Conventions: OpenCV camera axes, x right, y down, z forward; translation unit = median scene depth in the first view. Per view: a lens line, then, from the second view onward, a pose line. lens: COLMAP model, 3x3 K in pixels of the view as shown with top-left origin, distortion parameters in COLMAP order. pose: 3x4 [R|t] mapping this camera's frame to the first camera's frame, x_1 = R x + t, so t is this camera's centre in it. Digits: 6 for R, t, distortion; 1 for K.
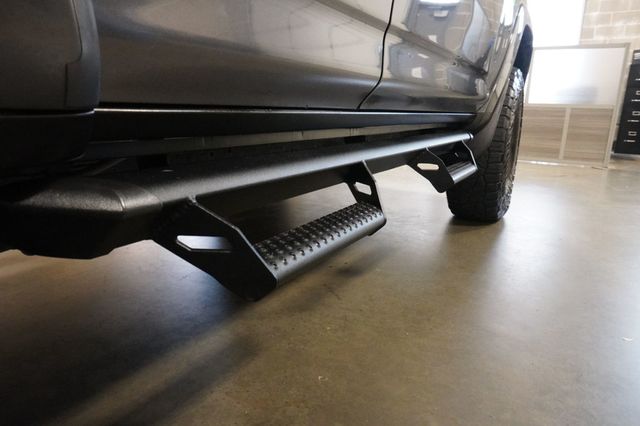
lens RADIAL K [[434.8, 0, 319.8], [0, 434.8, 211.9], [0, 0, 1]] dist [-0.031425, 0.019296]
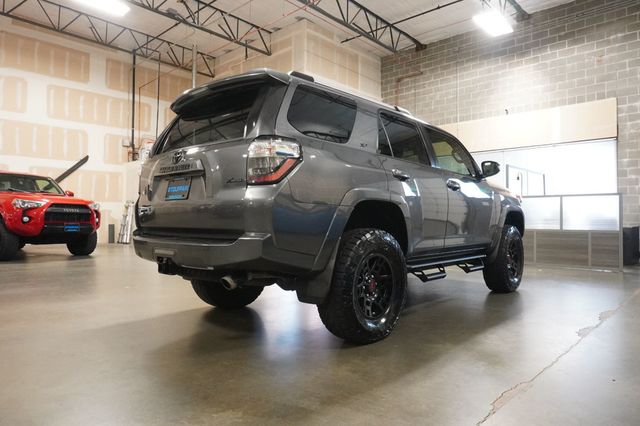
lens RADIAL K [[434.8, 0, 319.8], [0, 434.8, 211.9], [0, 0, 1]] dist [-0.031425, 0.019296]
pose [[0.976445, -0.030445, -0.213609, -0.029488], [-0.024994, 0.967371, -0.252127, 0.098794], [0.214315, 0.251527, 0.943824, -0.678973]]
